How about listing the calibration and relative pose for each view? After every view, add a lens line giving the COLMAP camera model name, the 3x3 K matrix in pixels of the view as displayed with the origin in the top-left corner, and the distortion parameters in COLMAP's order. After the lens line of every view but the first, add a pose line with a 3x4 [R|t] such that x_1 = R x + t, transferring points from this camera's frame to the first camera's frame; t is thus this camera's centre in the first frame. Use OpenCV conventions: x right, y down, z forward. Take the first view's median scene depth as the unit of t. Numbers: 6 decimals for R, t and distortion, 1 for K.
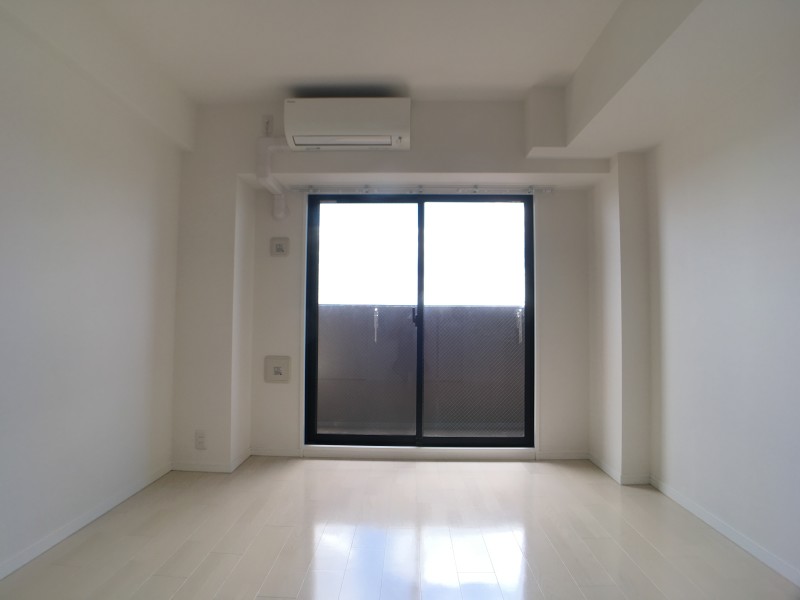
lens RADIAL K [[482.2, 0, 400.0], [0, 482.2, 300.0], [0, 0, 1]] dist [-0.052877, -0.000383]
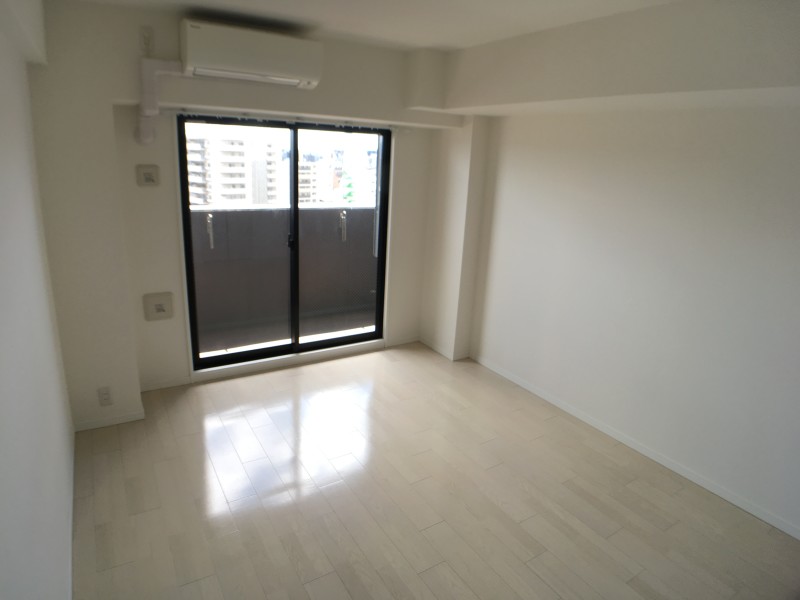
lens RADIAL K [[482.2, 0, 400.0], [0, 482.2, 300.0], [0, 0, 1]] dist [-0.052877, -0.000383]
pose [[0.834833, -0.123305, 0.536517, -0.369980], [-0.064813, 0.945799, 0.318219, -0.207333], [-0.546675, -0.300433, 0.781592, -0.006894]]
